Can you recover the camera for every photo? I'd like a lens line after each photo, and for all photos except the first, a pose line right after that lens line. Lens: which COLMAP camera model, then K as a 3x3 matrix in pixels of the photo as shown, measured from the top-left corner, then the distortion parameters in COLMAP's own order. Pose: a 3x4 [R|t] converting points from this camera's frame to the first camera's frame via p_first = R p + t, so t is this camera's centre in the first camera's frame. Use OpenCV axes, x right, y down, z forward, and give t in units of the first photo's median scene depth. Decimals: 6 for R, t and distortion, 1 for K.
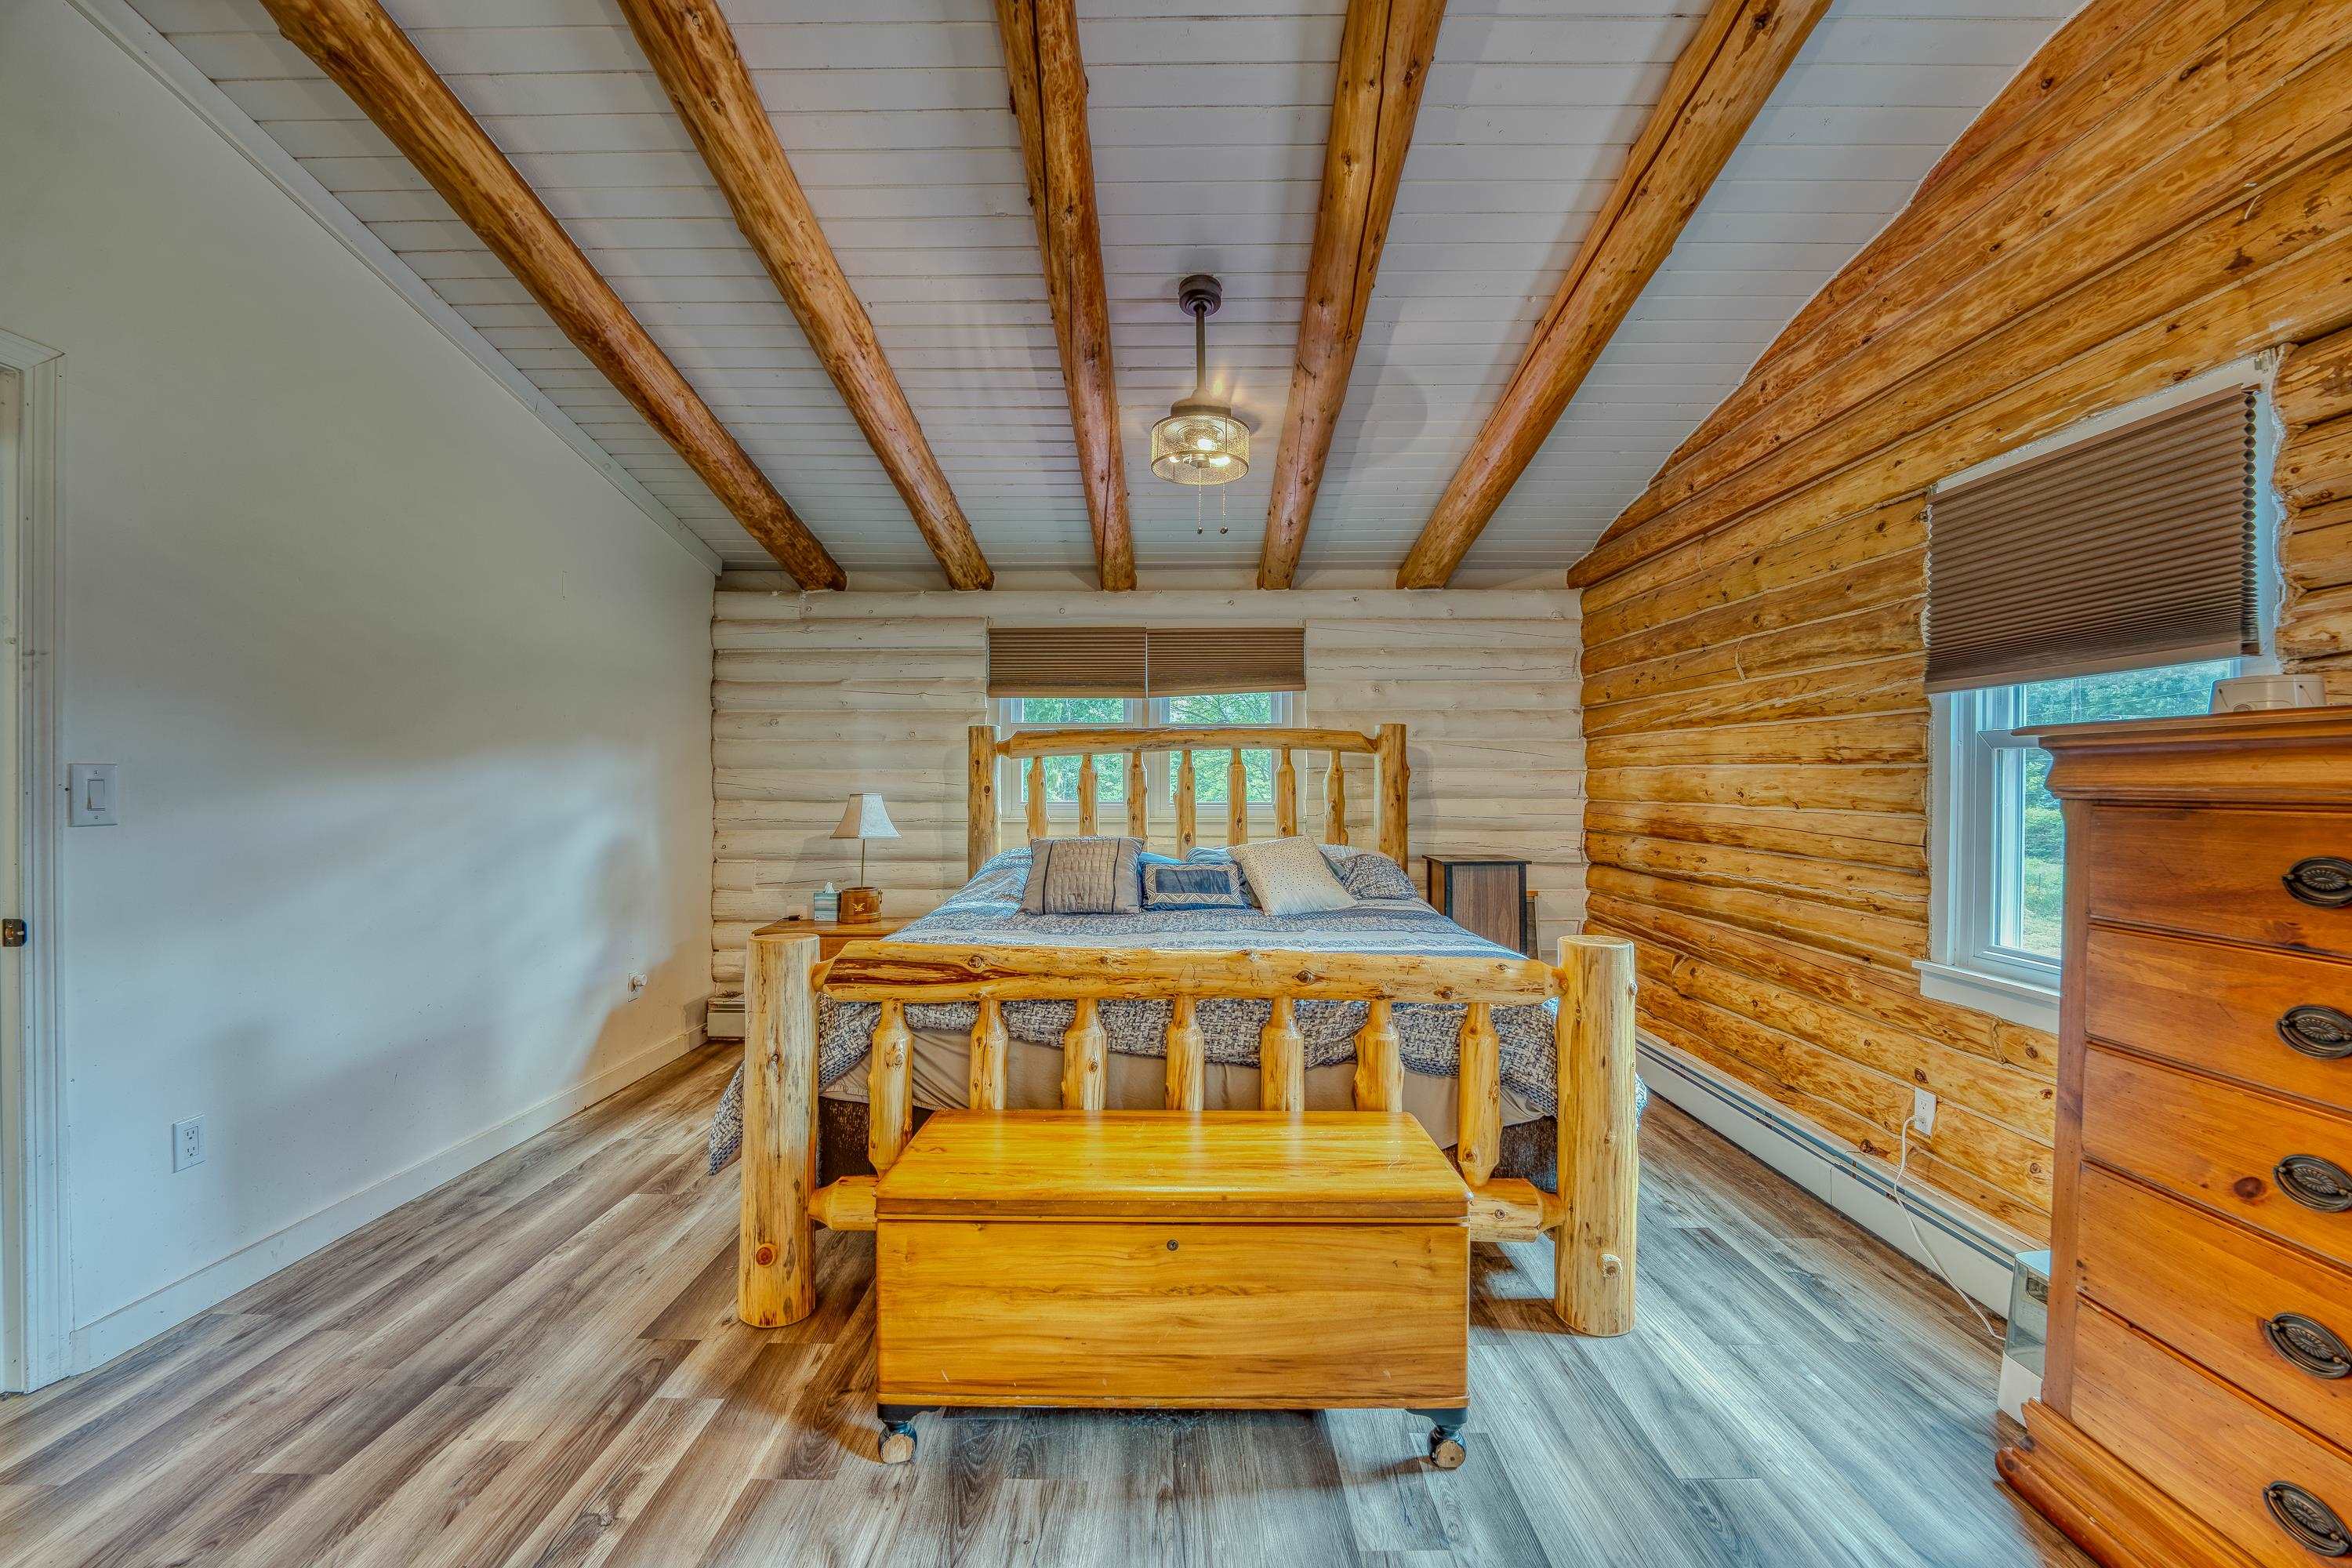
lens RADIAL K [[964.1, 0, 1140.2], [0, 964.1, 784.0], [0, 0, 1]] dist [-0.025641, 0.003722]
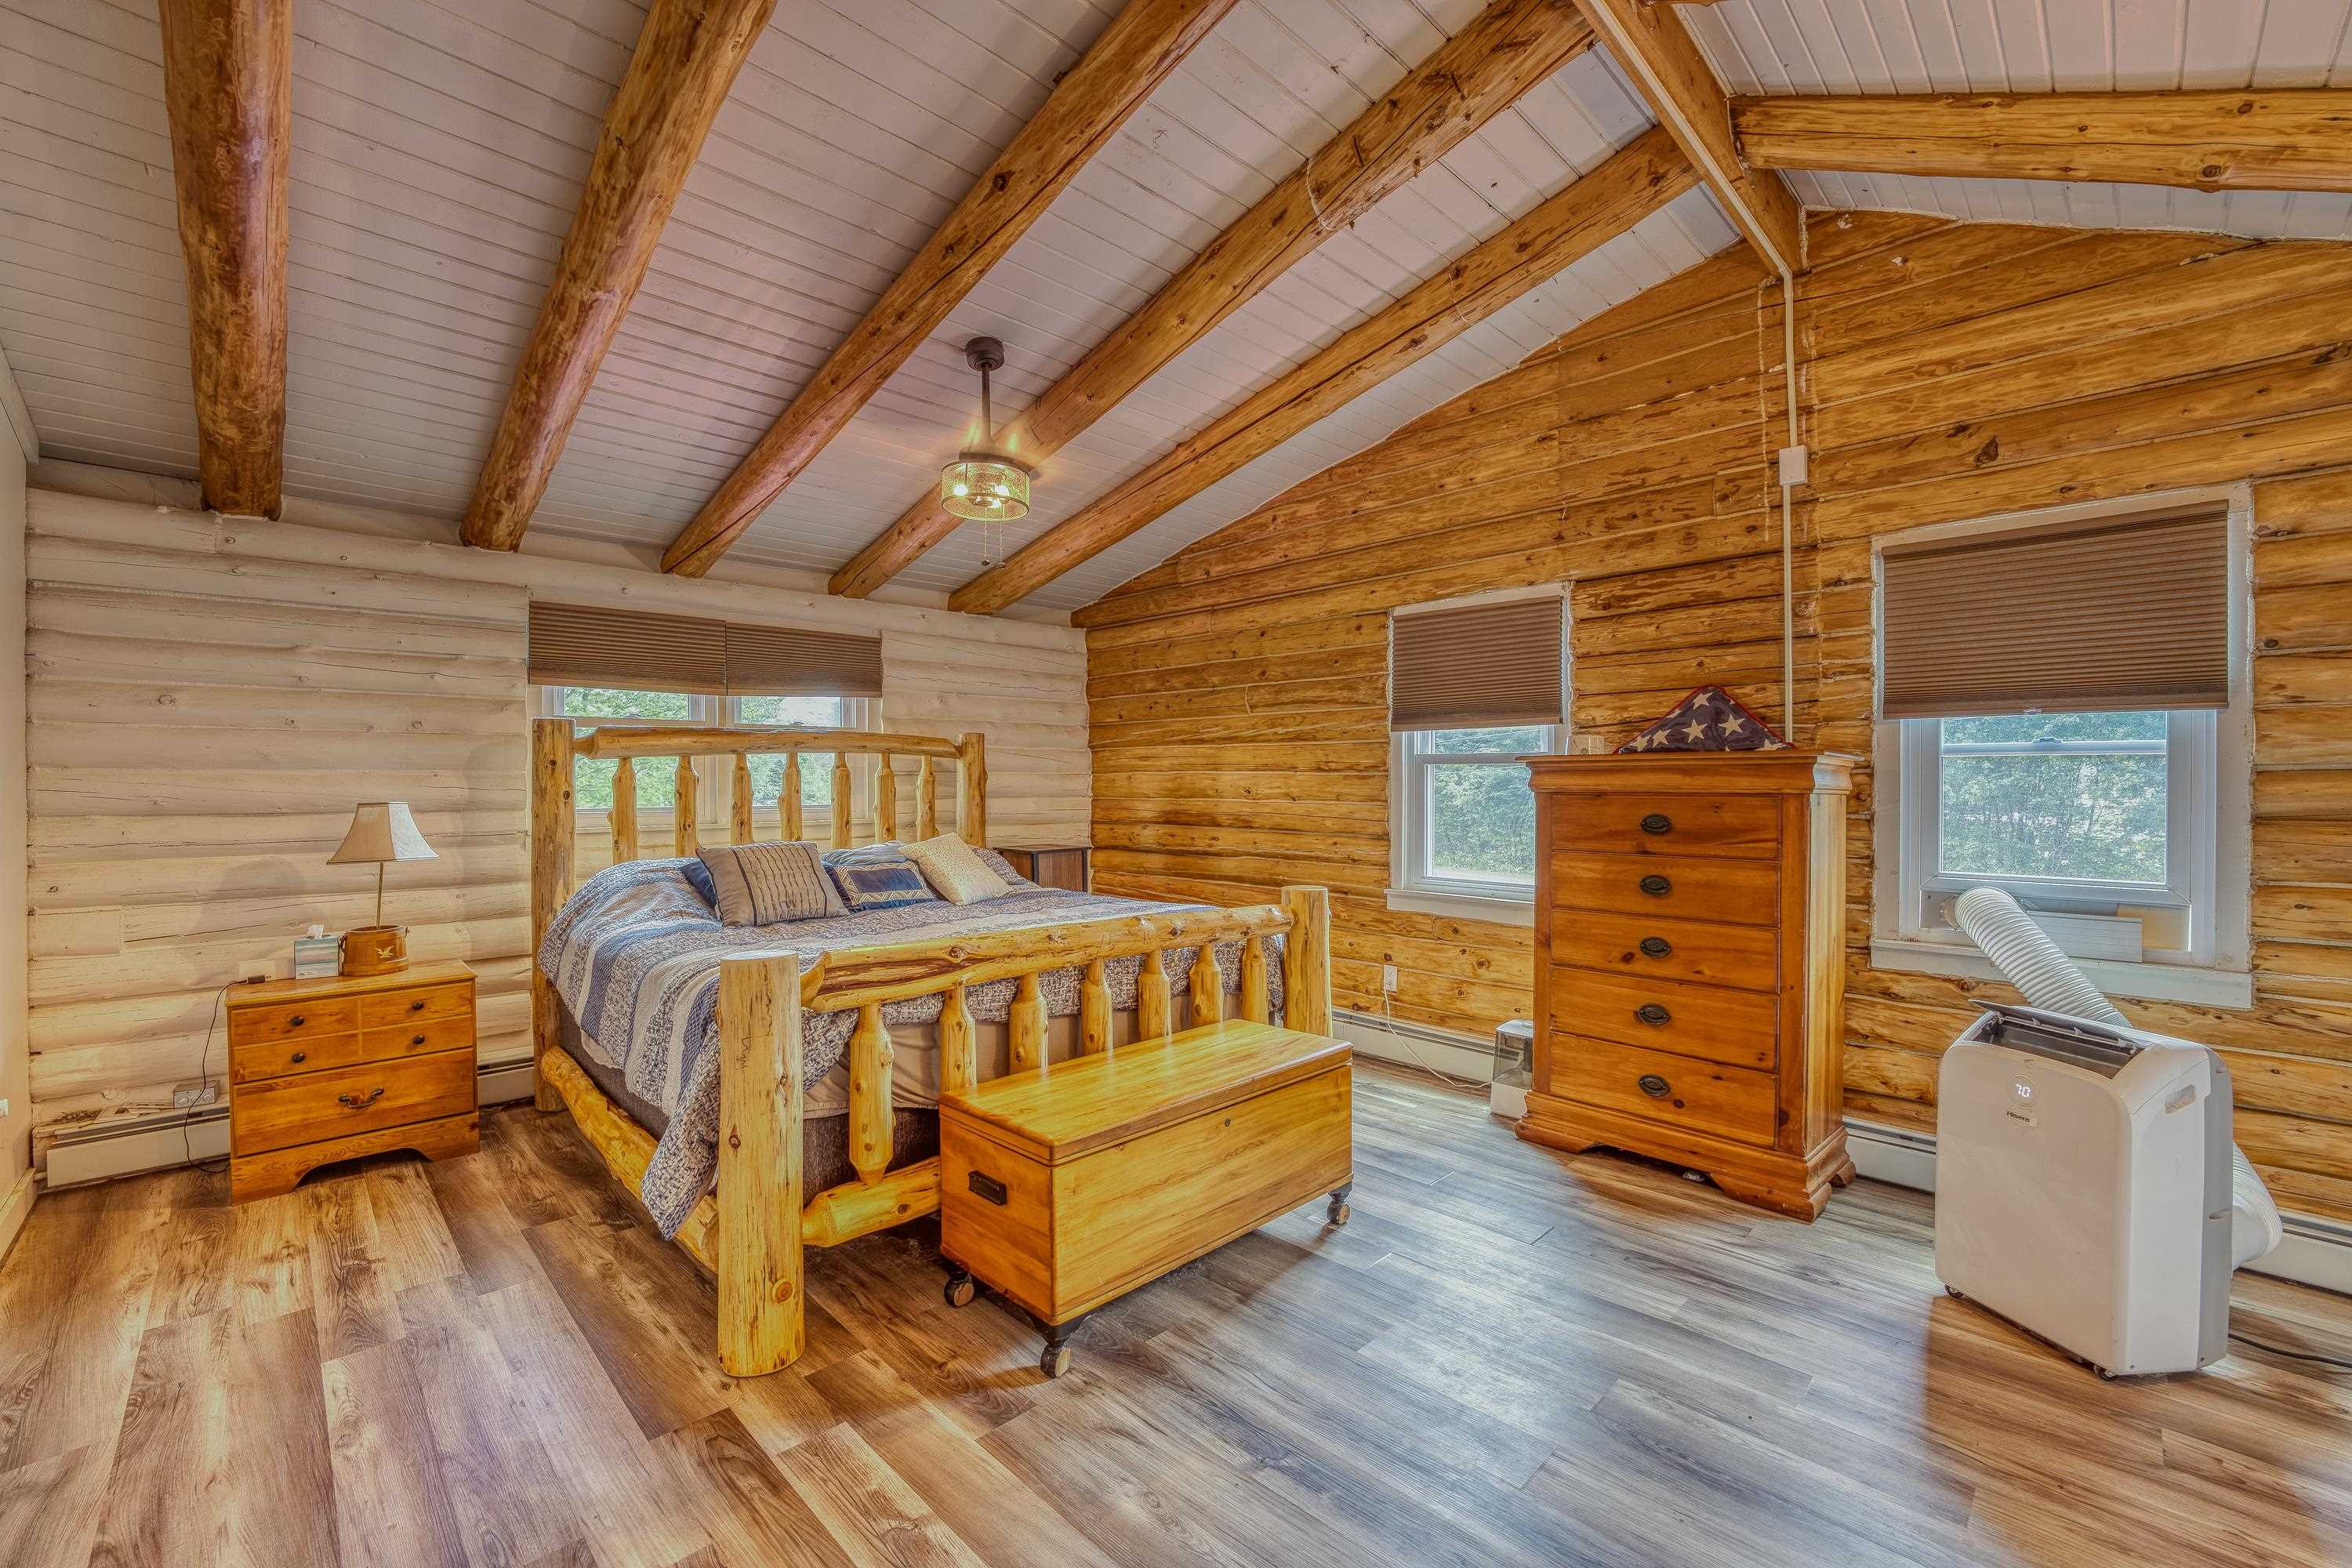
lens RADIAL K [[967.7, 0, 1176.0], [0, 967.7, 784.0], [0, 0, 1]] dist [-0.019687, 0.000257]
pose [[0.706983, -0.003935, 0.707220, -0.519769], [0.004491, 0.999989, 0.001074, -0.003540], [-0.707217, 0.002417, 0.706993, 0.037154]]
